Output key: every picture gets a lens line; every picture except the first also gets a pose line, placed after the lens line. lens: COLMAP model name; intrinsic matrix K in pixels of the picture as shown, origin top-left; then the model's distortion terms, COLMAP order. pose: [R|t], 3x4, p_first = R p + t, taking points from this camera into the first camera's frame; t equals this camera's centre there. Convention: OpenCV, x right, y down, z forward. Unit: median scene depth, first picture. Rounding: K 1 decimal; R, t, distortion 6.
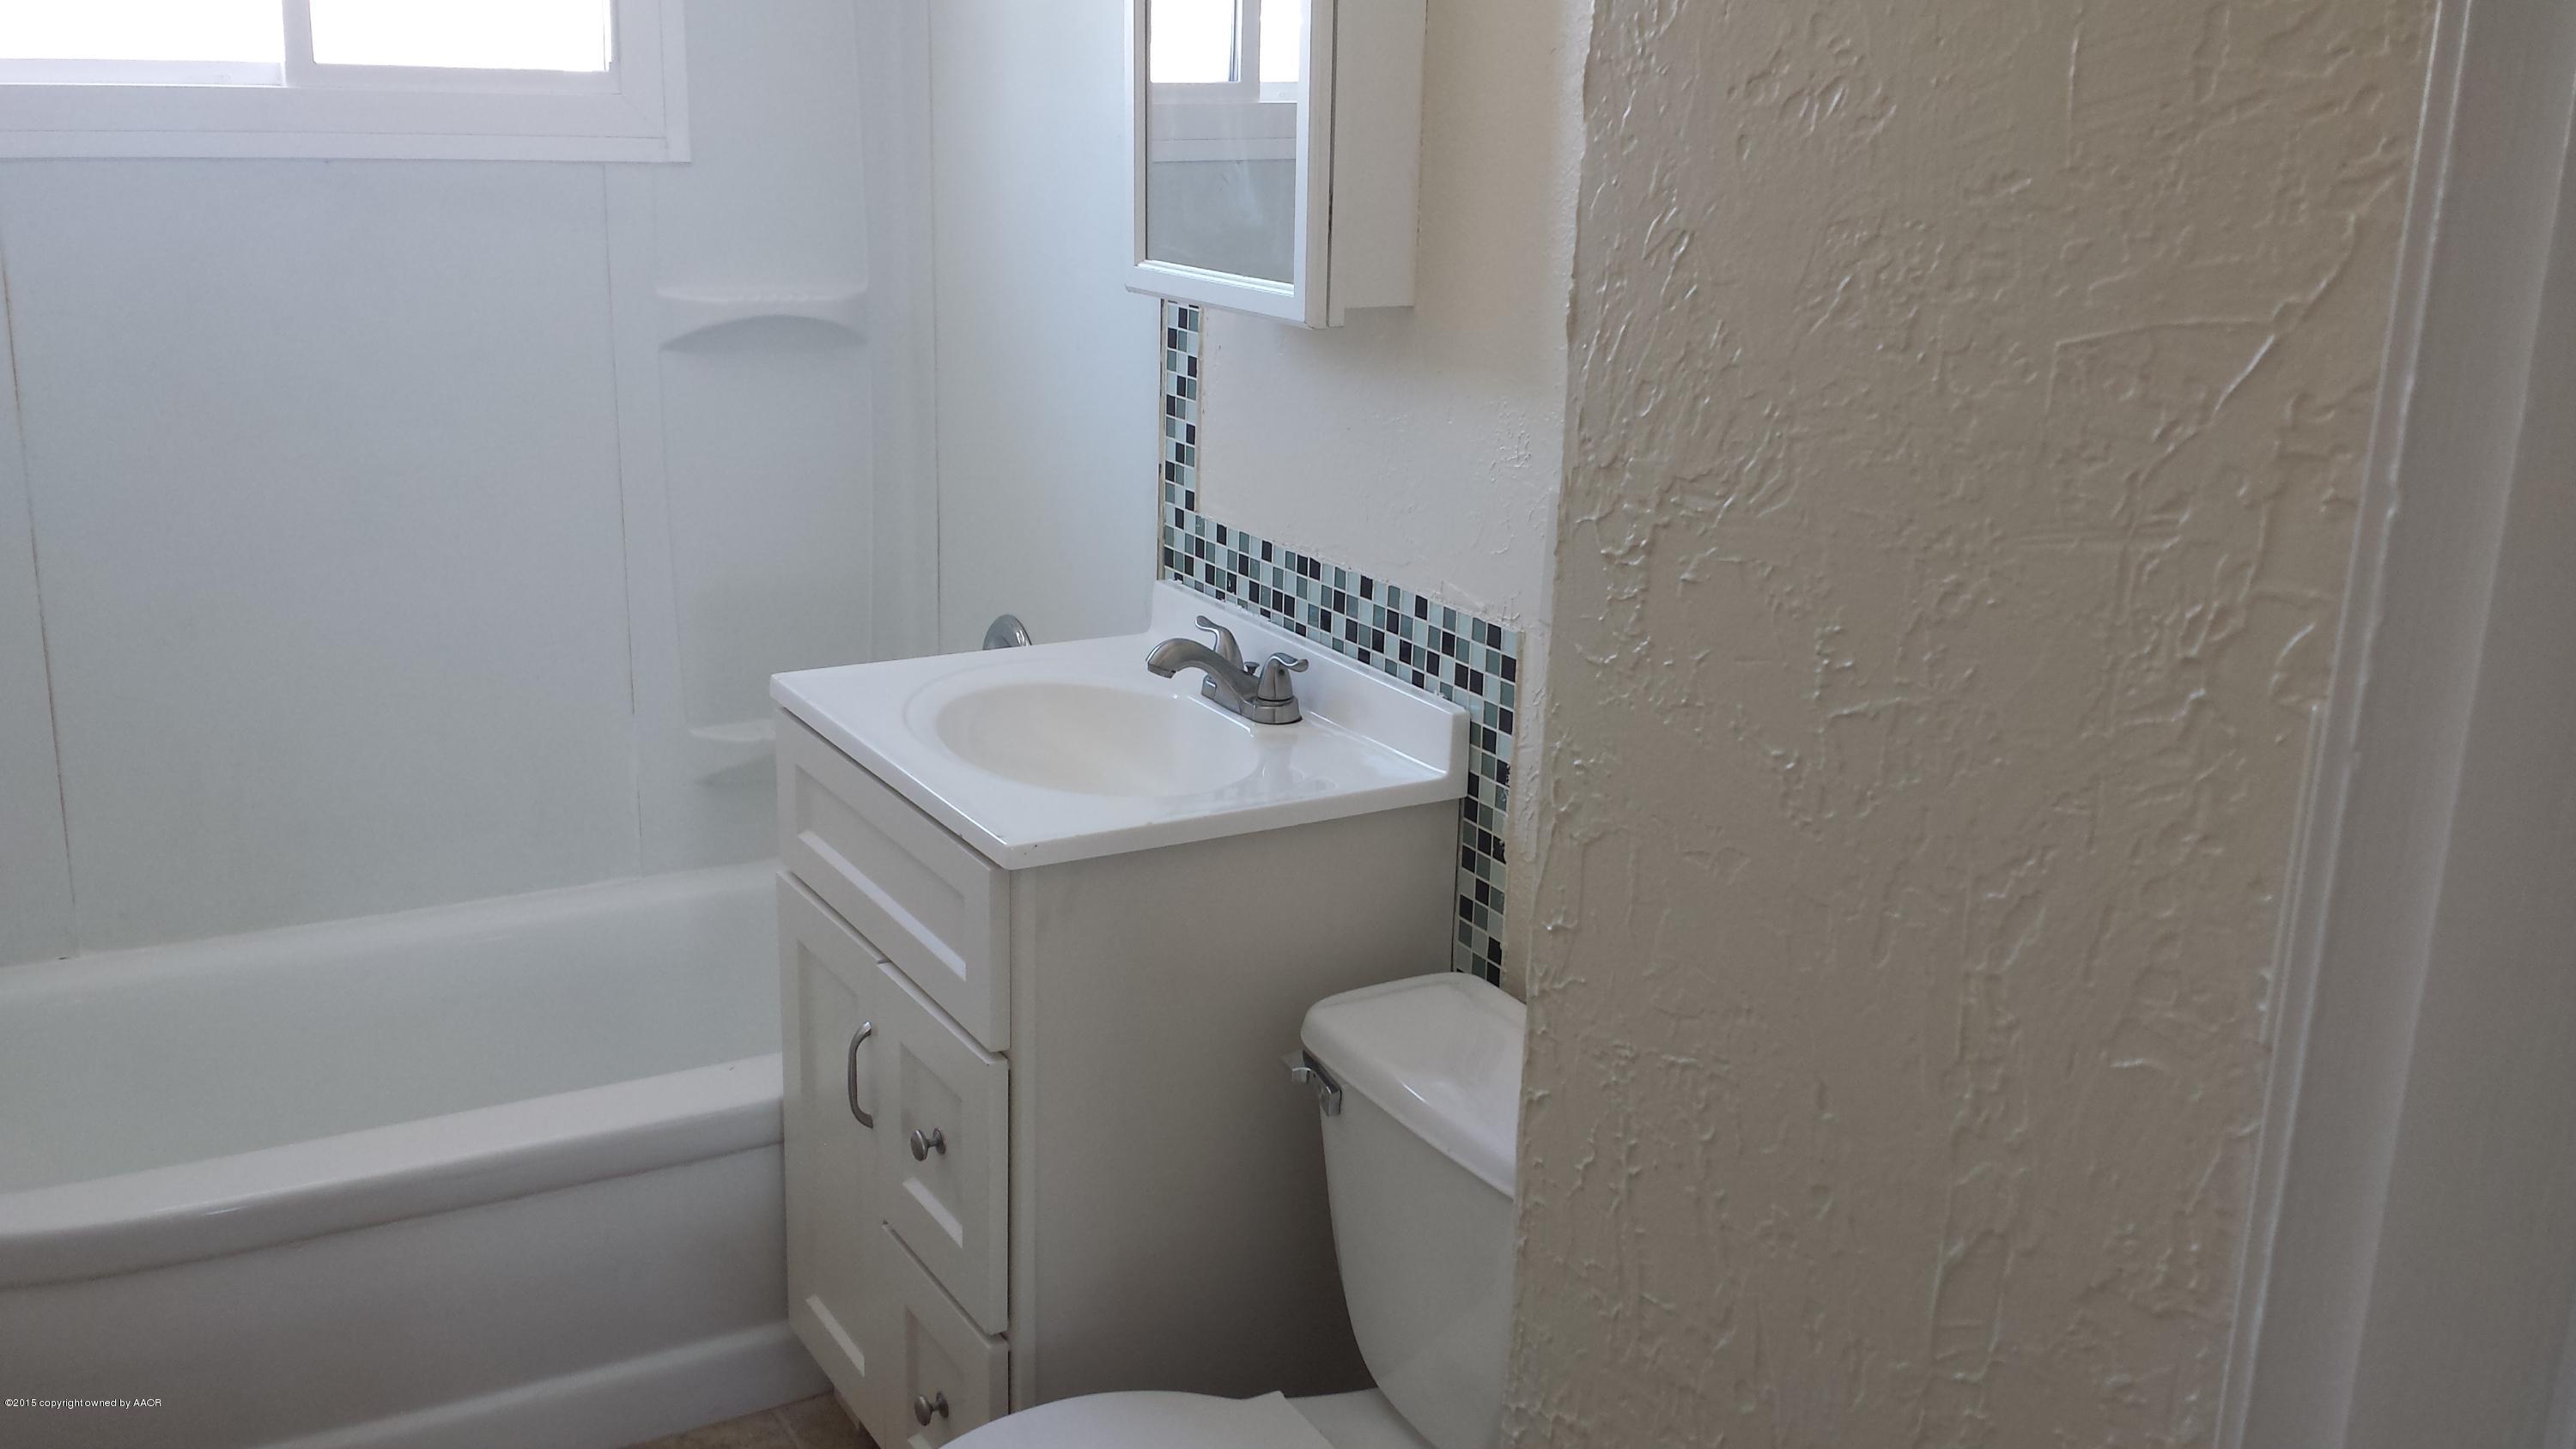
lens RADIAL K [[2360.0, 0, 1312.9], [0, 2360.0, 721.4], [0, 0, 1]] dist [0.175834, -0.451008]
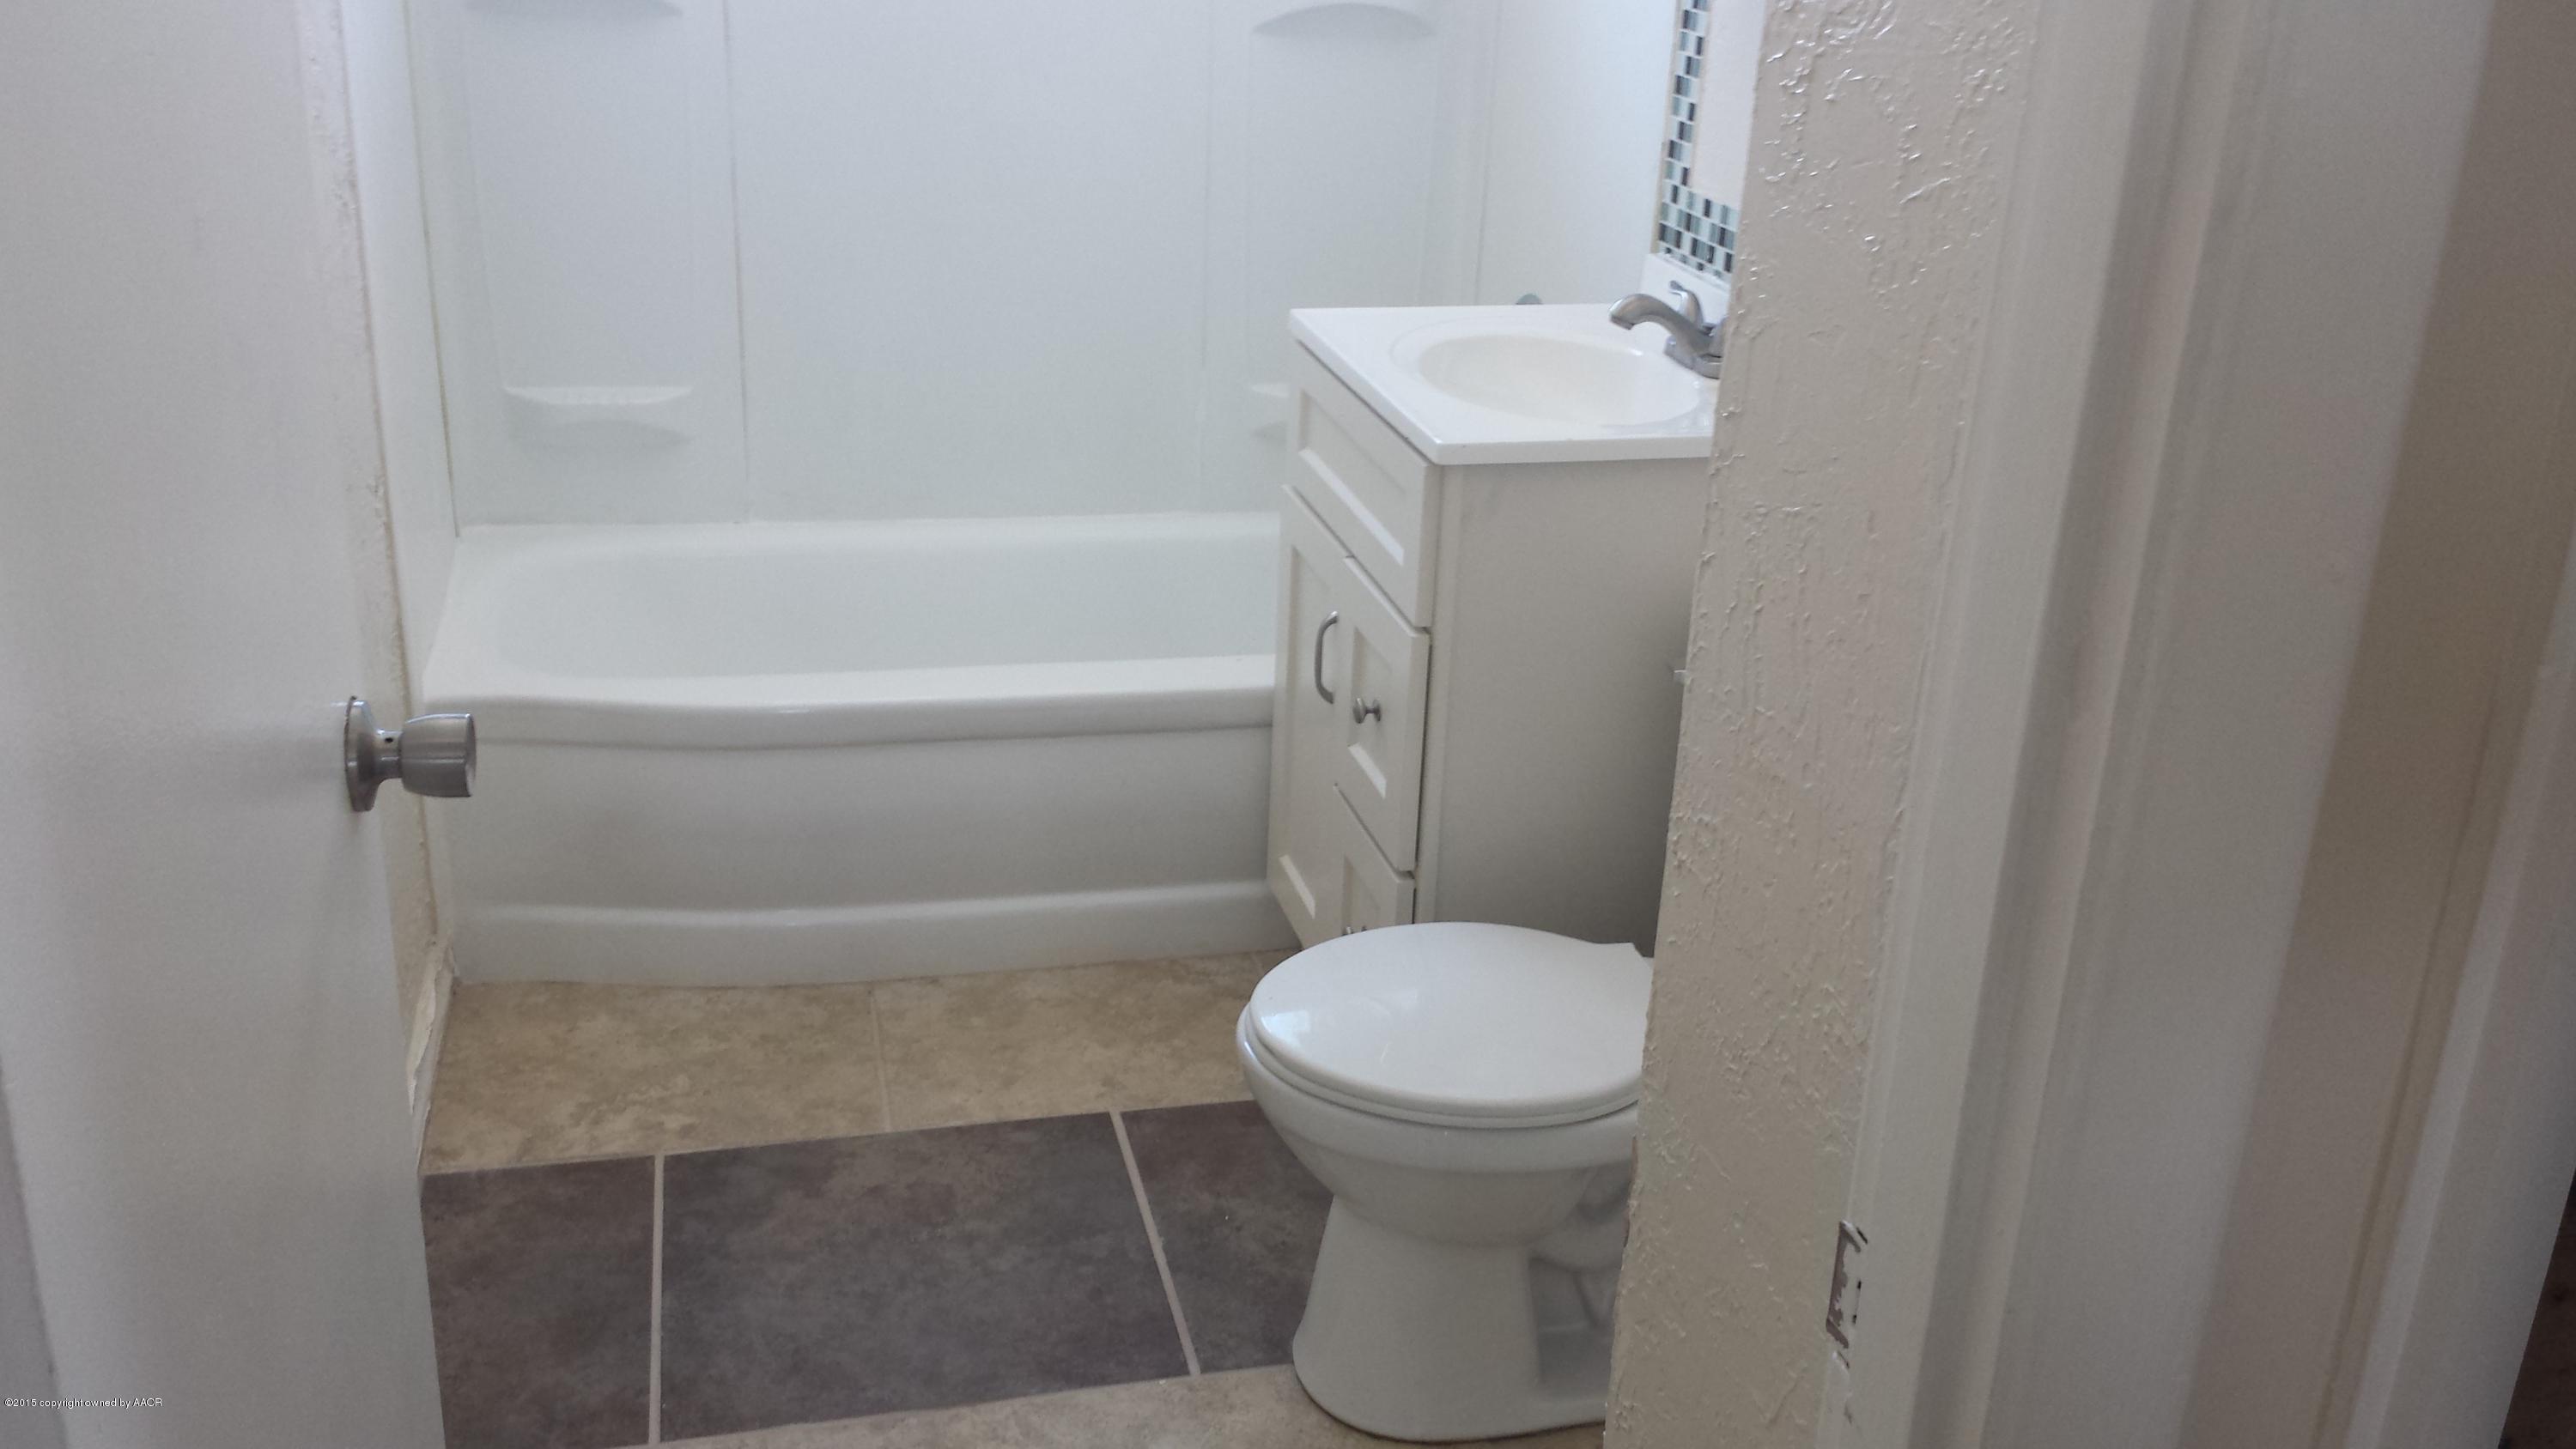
lens RADIAL K [[2360.0, 0, 1312.9], [0, 2360.0, 721.4], [0, 0, 1]] dist [0.175834, -0.451008]
pose [[0.959126, 0.115220, -0.258459, 0.101128], [-0.091669, 0.990610, 0.101435, 0.061056], [0.267719, -0.073596, 0.960682, -0.106434]]
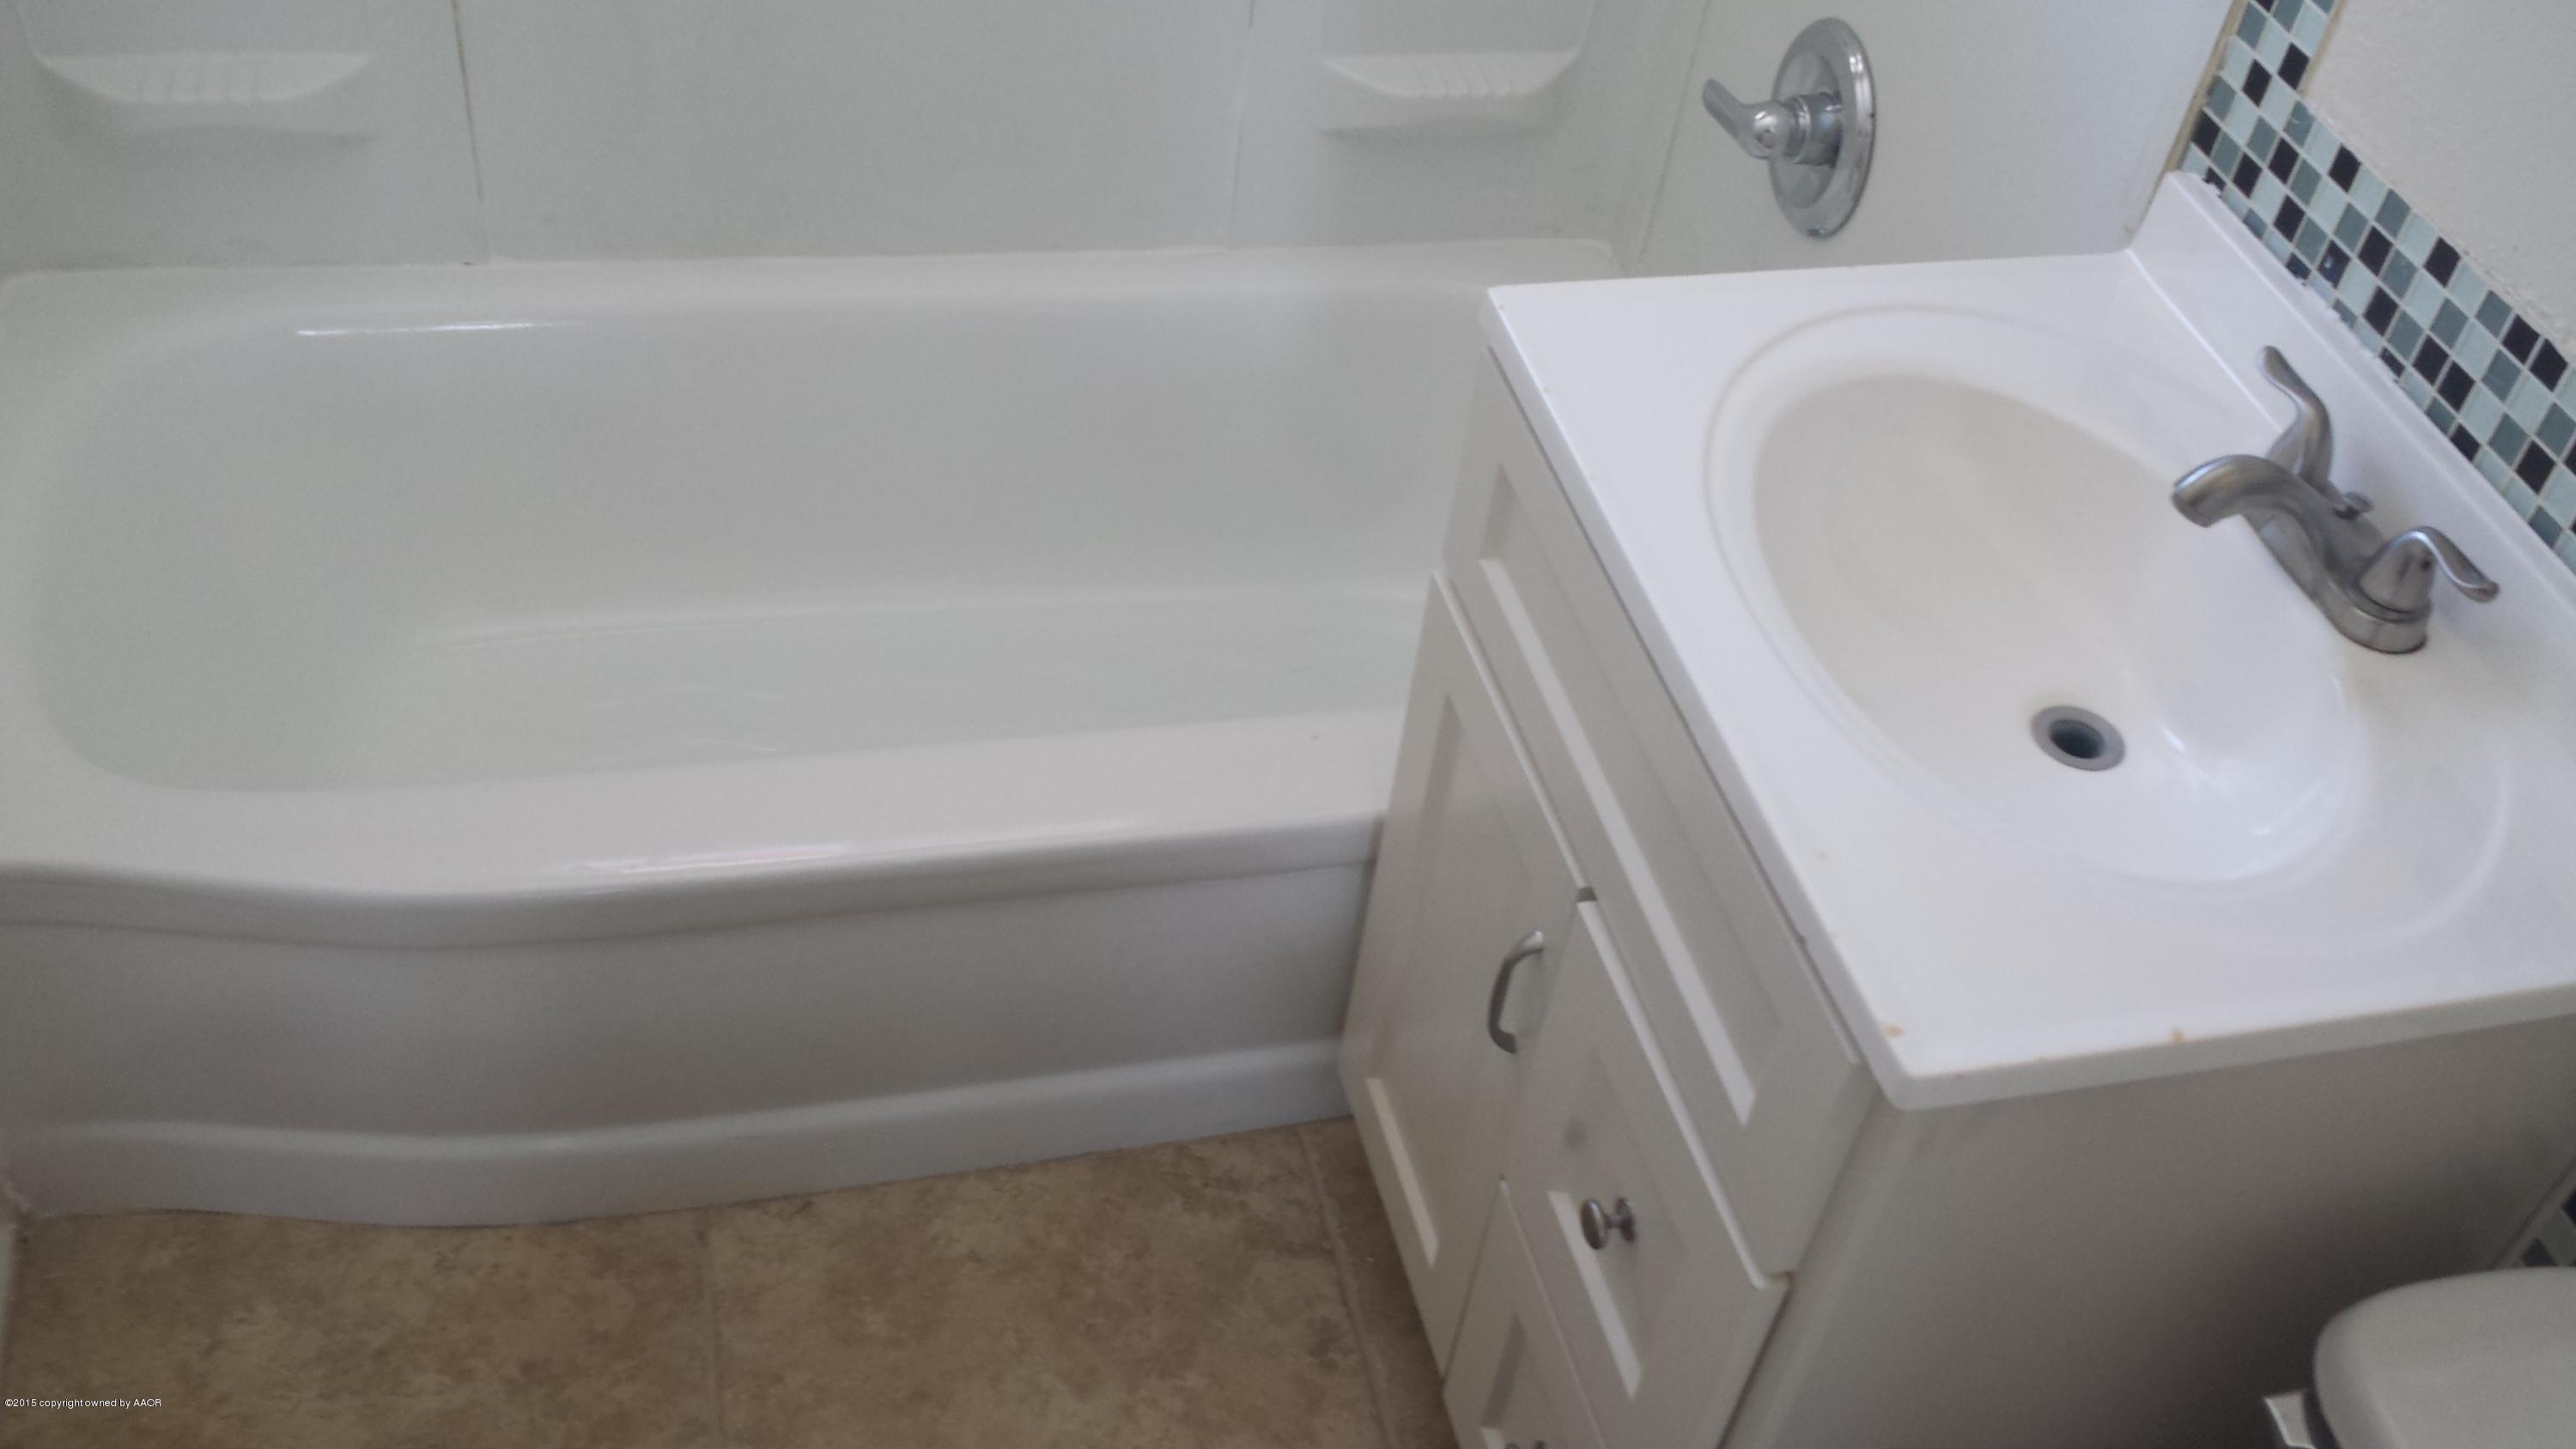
lens RADIAL K [[2390.4, 0, 1321.3], [0, 2390.4, 729.5], [0, 0, 1]] dist [0.142530, -0.297865]
pose [[0.957651, 0.249970, -0.142895, -0.158512], [-0.161260, 0.876781, 0.453045, -0.189801], [0.238536, -0.410816, 0.879961, 0.431151]]
